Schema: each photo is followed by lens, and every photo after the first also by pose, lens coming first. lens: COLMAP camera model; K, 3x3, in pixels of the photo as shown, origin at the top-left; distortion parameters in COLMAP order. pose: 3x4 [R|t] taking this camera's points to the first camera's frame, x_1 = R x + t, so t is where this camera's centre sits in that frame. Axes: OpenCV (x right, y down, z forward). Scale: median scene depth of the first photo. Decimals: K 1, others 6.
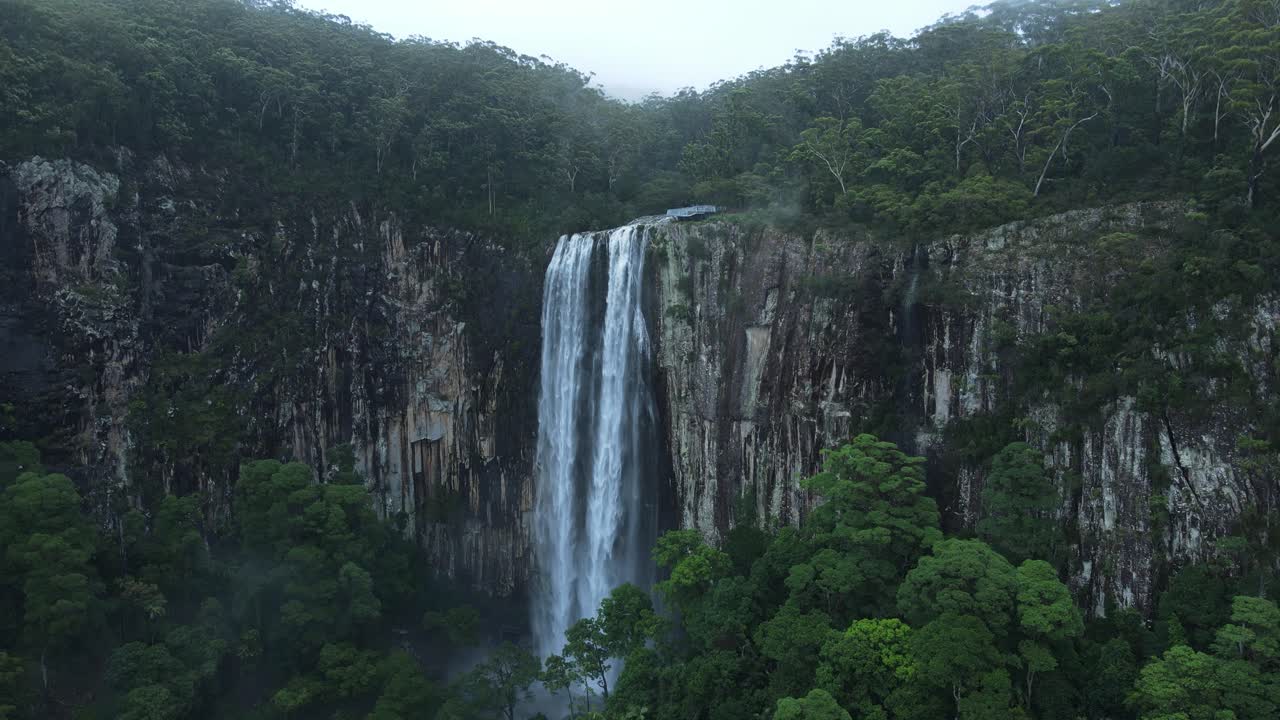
lens RADIAL K [[956.4, 0, 611.7], [0, 956.4, 359.1], [0, 0, 1]] dist [0.024018, 0.028814]
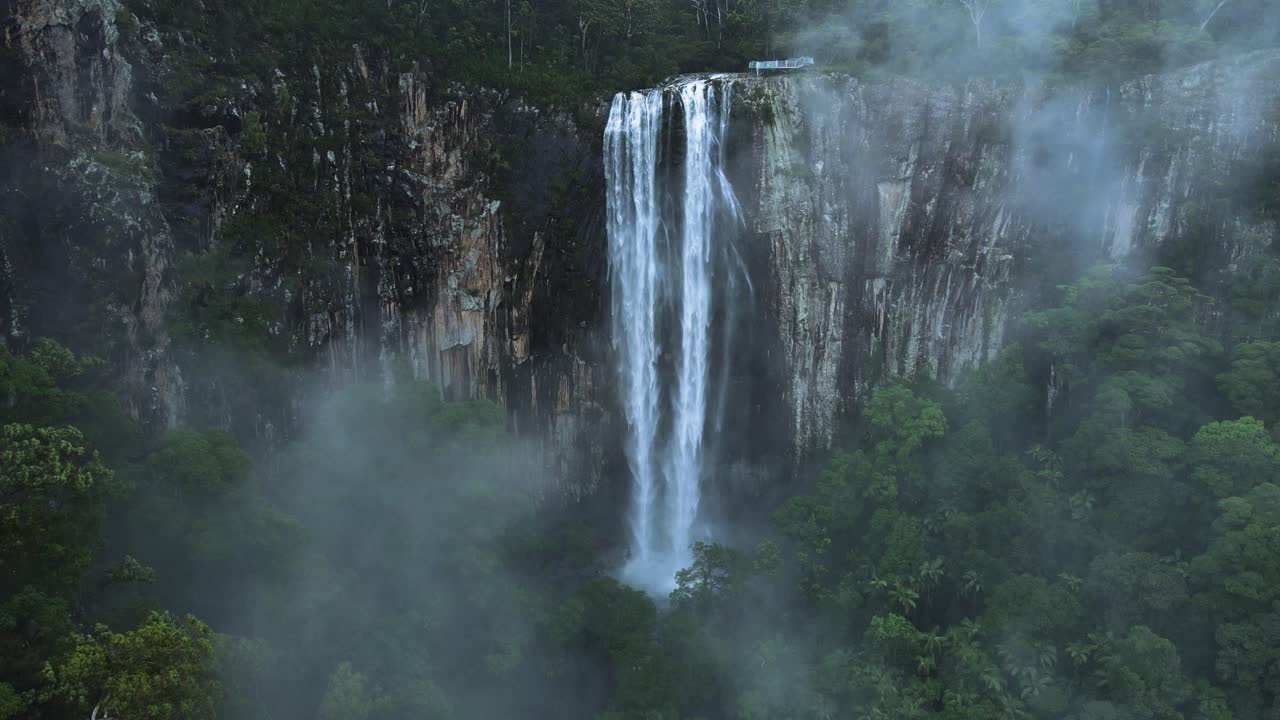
lens RADIAL K [[956.4, 0, 611.7], [0, 956.4, 359.1], [0, 0, 1]] dist [0.024018, 0.028814]
pose [[0.873443, -0.119234, 0.472101, -0.510310], [0.075386, 0.990978, 0.110809, 0.014815], [-0.481055, -0.061196, 0.874552, 0.222853]]
